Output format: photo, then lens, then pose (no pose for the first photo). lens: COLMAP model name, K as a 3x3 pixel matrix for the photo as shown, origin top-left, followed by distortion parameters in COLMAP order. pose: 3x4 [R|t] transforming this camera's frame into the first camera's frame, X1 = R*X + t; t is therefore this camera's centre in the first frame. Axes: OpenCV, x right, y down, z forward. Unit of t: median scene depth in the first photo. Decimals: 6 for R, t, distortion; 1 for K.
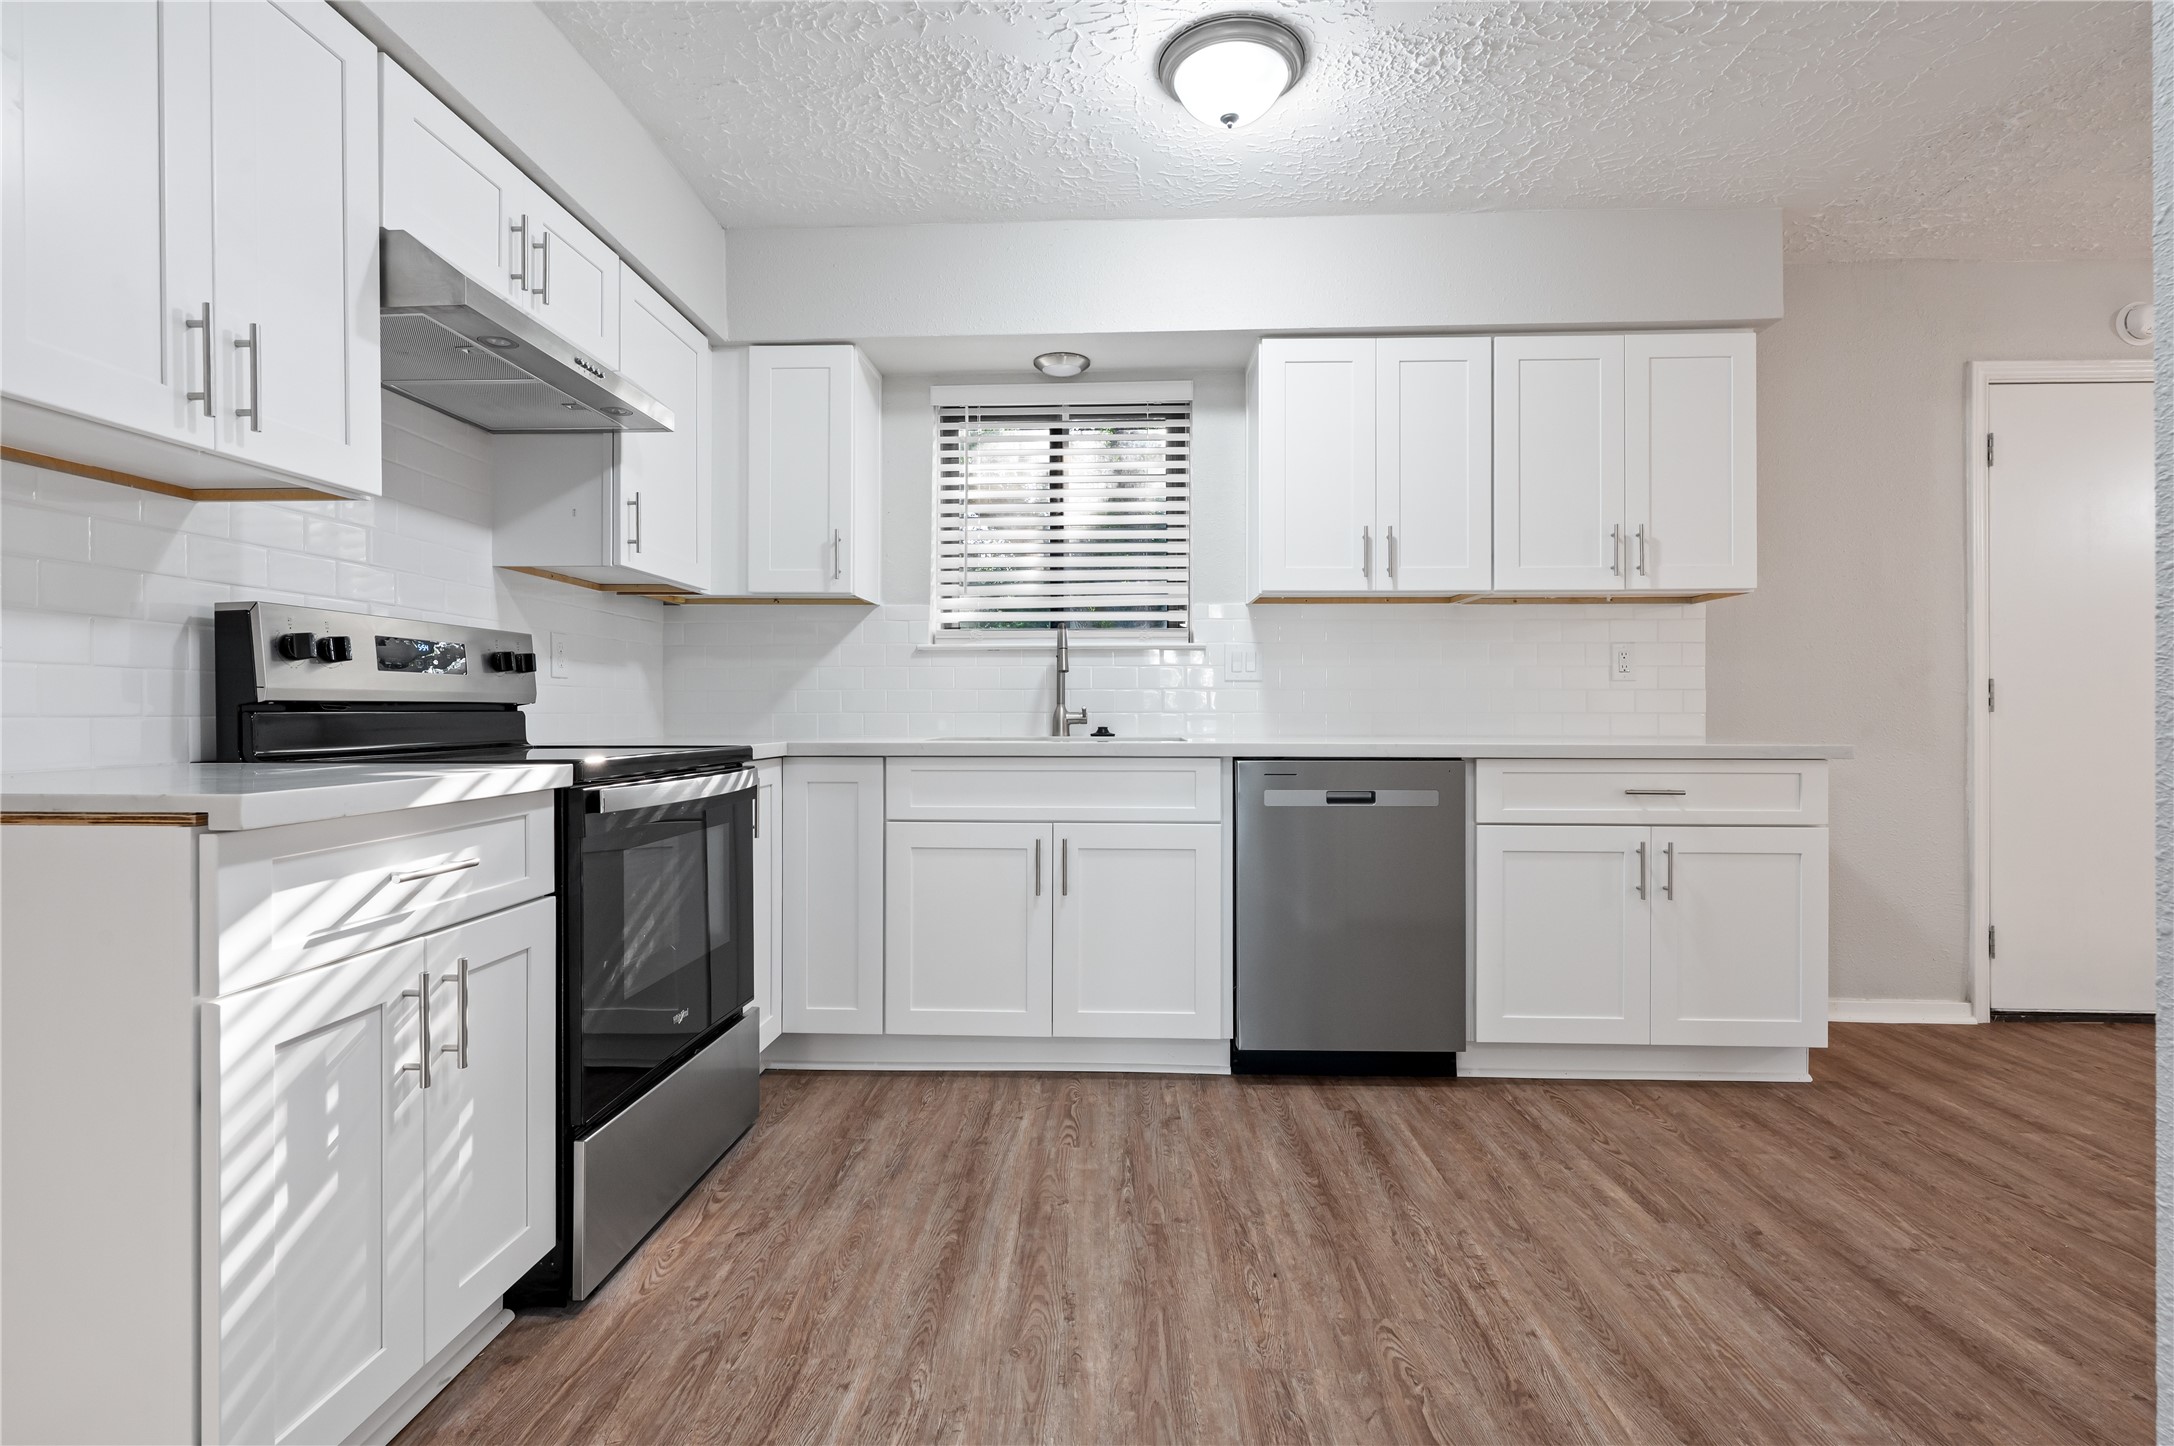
lens RADIAL K [[984.5, 0, 1089.2], [0, 984.5, 706.9], [0, 0, 1]] dist [-0.000583, -0.000318]
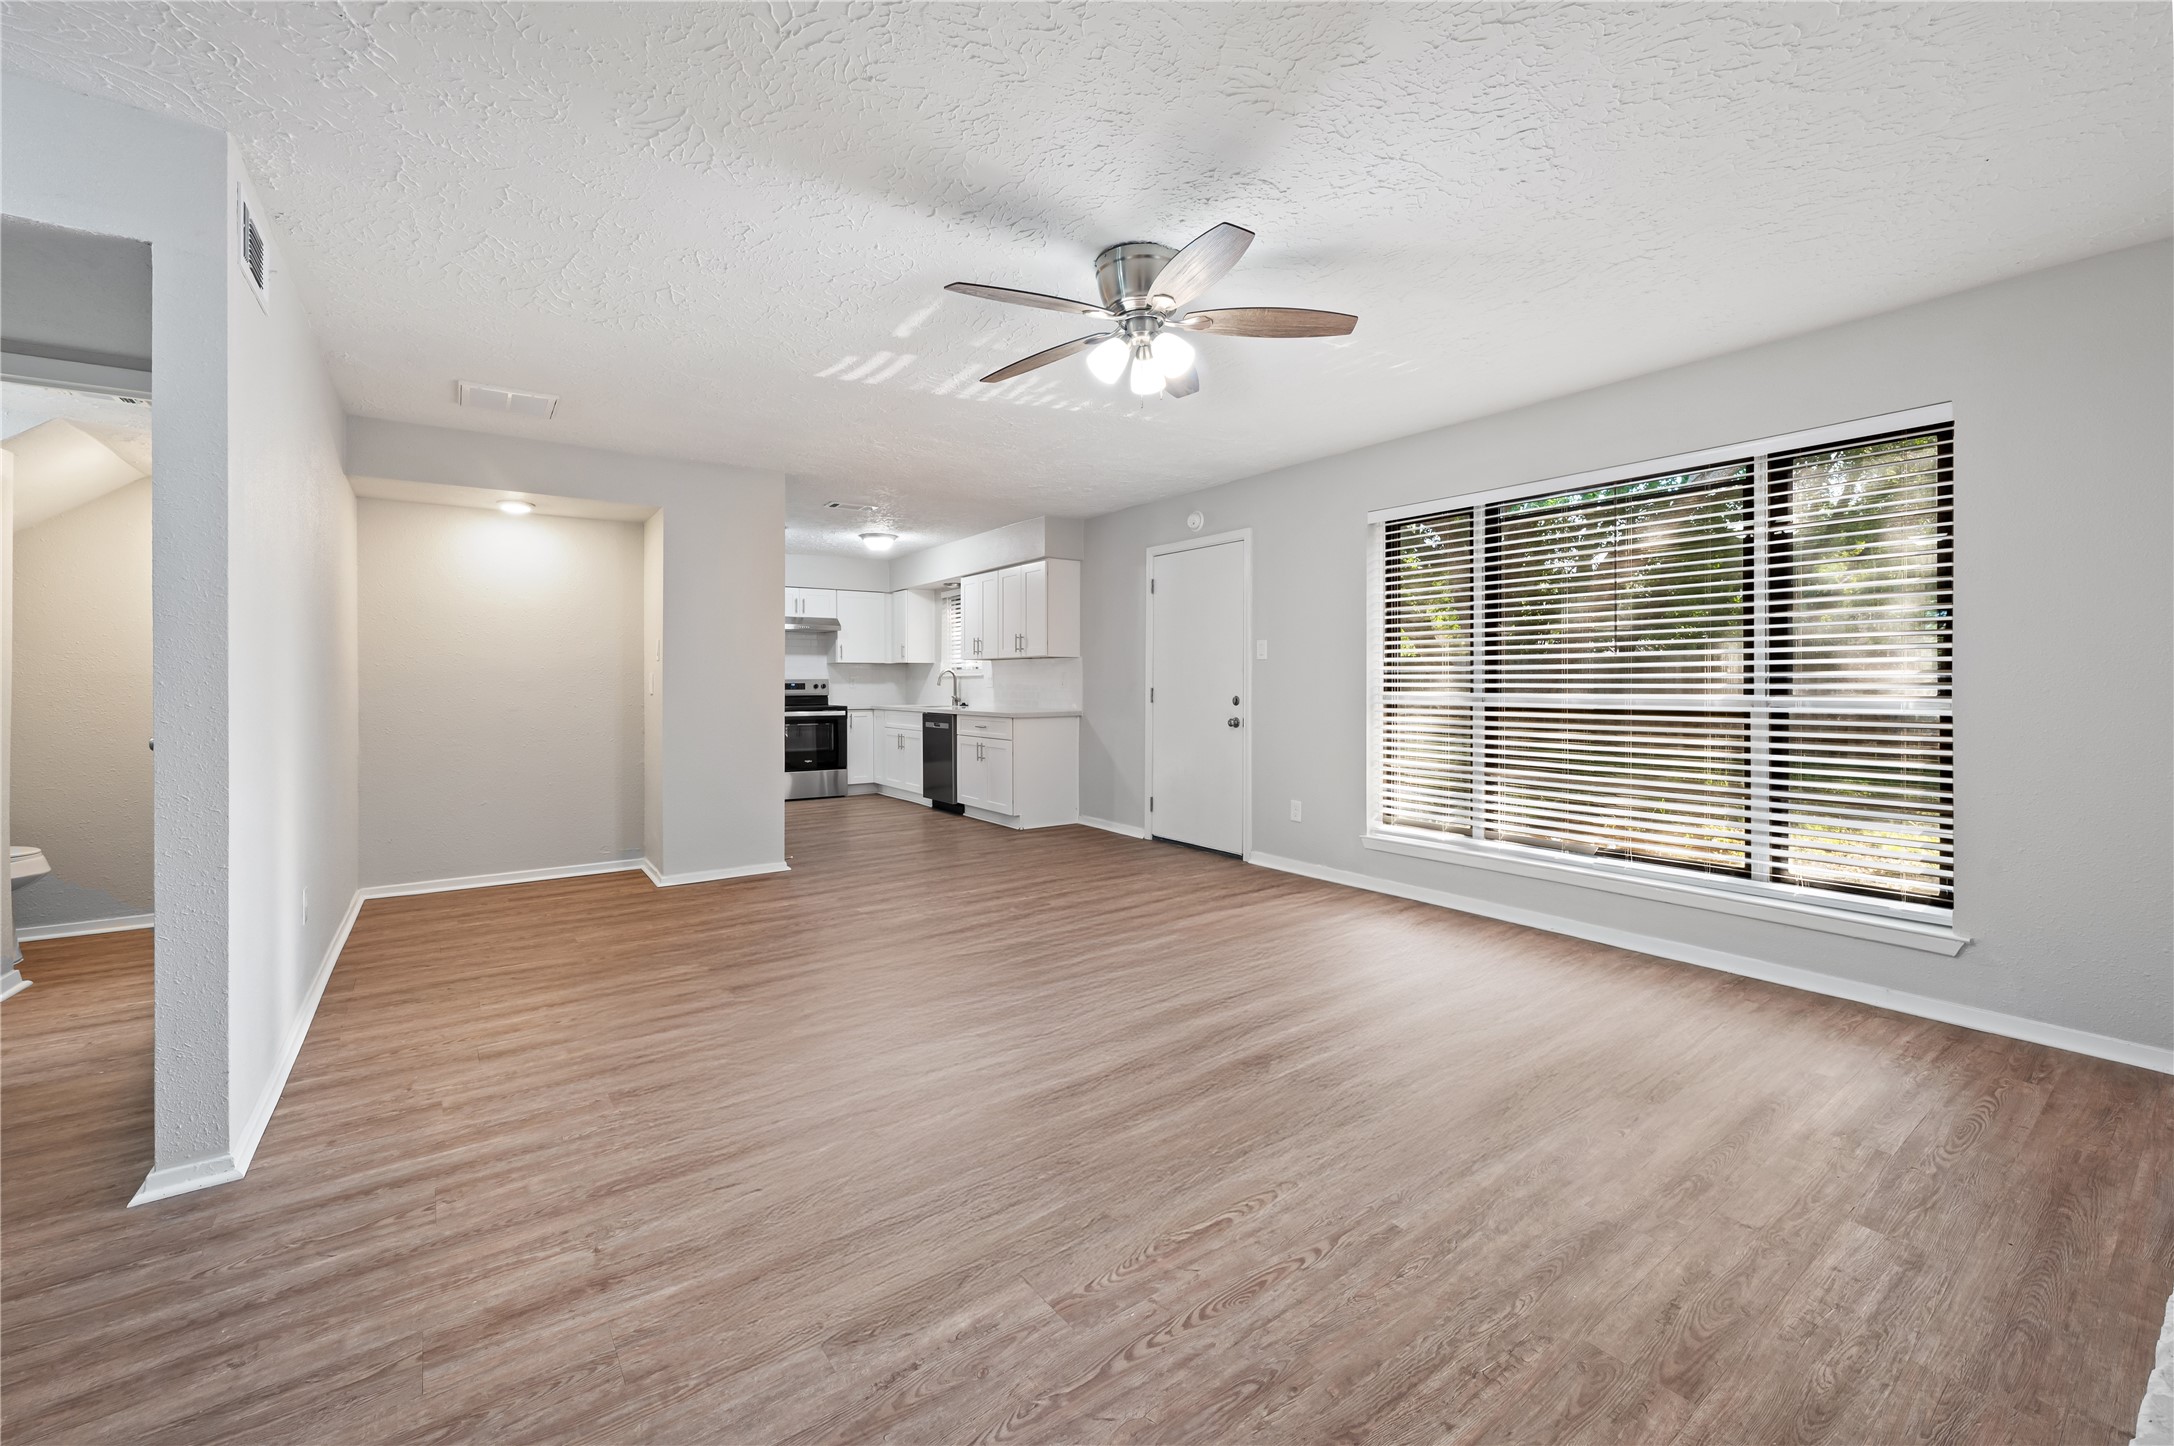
lens RADIAL K [[872.2, 0, 1086.0], [0, 872.2, 681.1], [0, 0, 1]] dist [0.002126, -0.000296]
pose [[0.610790, -0.003008, -0.791787, 3.355842], [0.005667, 0.999984, 0.000573, -0.064713], [0.791772, -0.004836, 0.610798, -0.477897]]
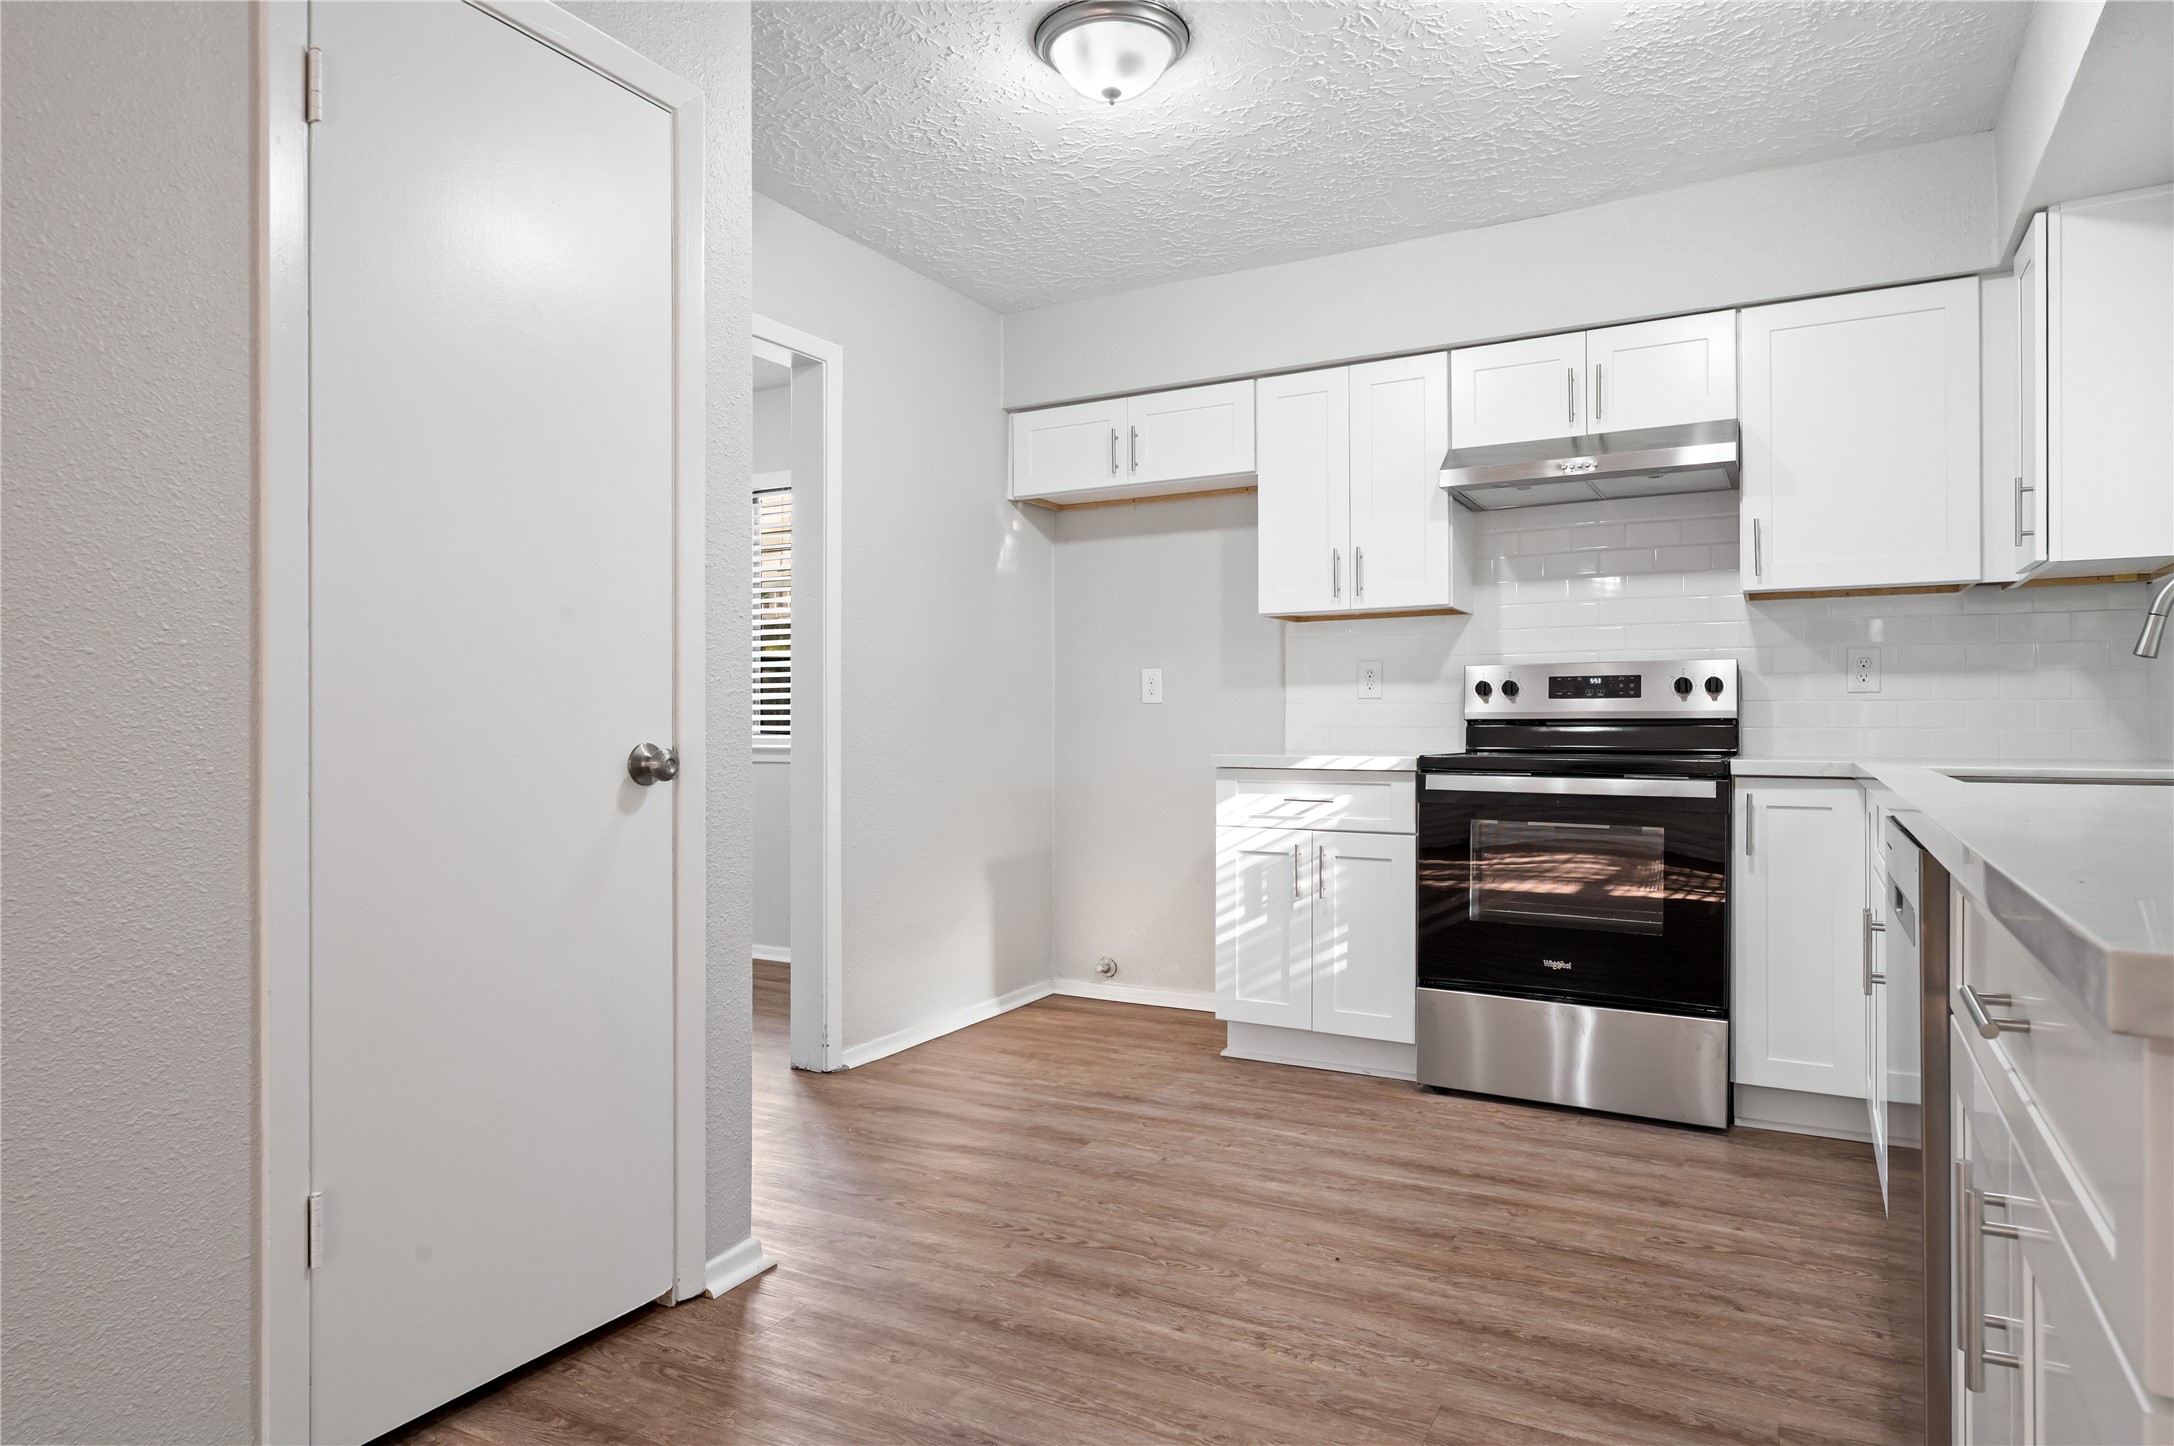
lens RADIAL K [[1284.4, 0, 1083.2], [0, 1284.4, 715.7], [0, 0, 1]] dist [0.002629, 0.000380]
pose [[-0.455526, -0.003321, -0.890216, 1.181786], [0.004624, 0.999971, -0.006097, -0.001636], [0.890210, -0.006894, -0.455497, 1.060603]]
